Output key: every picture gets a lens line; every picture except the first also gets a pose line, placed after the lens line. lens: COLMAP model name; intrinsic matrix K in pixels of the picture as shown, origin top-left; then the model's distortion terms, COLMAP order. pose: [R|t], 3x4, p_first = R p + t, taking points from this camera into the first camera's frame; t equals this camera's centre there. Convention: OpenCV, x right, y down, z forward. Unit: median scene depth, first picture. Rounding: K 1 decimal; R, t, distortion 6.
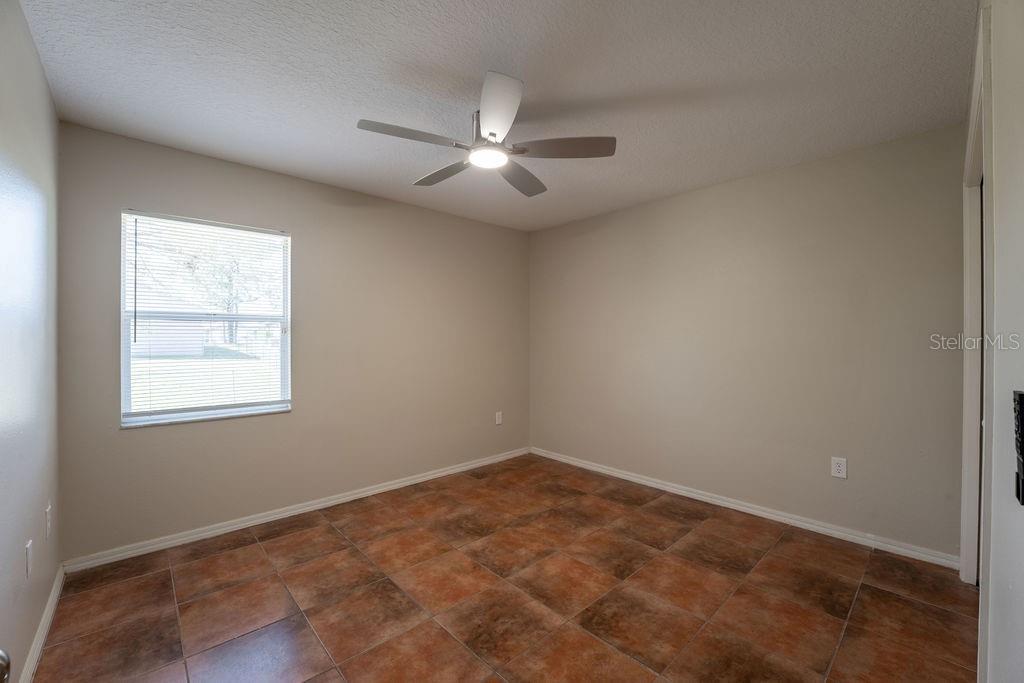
lens RADIAL K [[415.1, 0, 511.7], [0, 415.1, 341.0], [0, 0, 1]] dist [-0.024524, 0.000316]
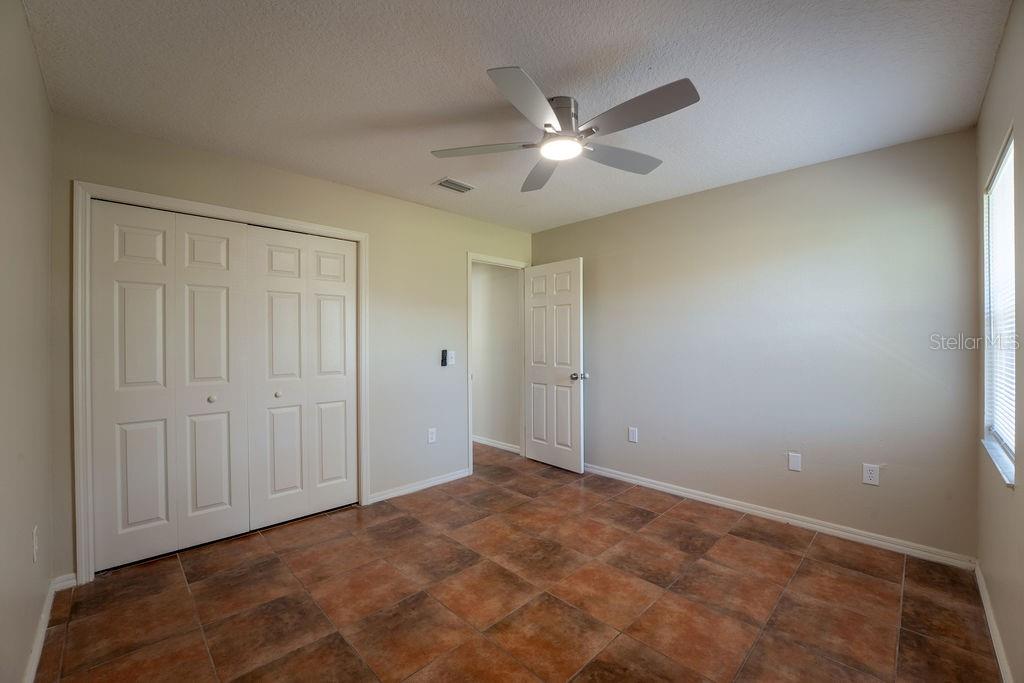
lens RADIAL K [[415.1, 0, 511.4], [0, 415.1, 341.6], [0, 0, 1]] dist [-0.024524, 0.000316]
pose [[-0.999500, 0.002205, -0.031537, 0.081484], [0.002122, 0.999994, 0.002653, -0.006331], [0.031543, 0.002585, -0.999499, 1.779759]]
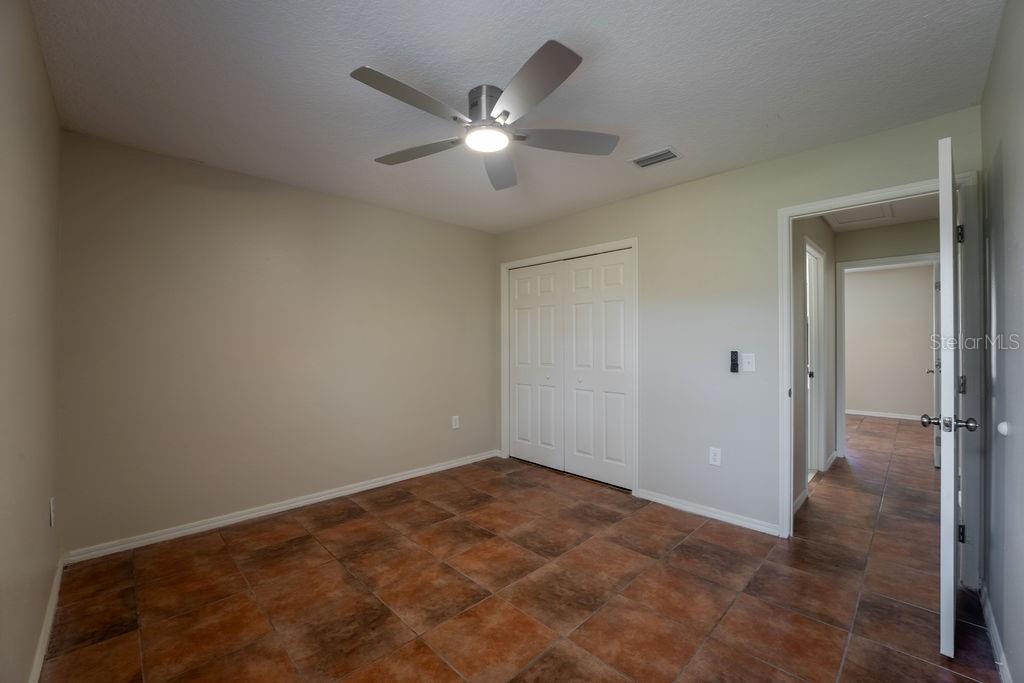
lens RADIAL K [[415.1, 0, 511.1], [0, 415.1, 342.4], [0, 0, 1]] dist [-0.024524, 0.000316]
pose [[-0.030437, -0.000769, 0.999536, -0.879481], [0.003678, 0.999993, 0.000881, -0.001138], [-0.999530, 0.003703, -0.030434, 0.897160]]
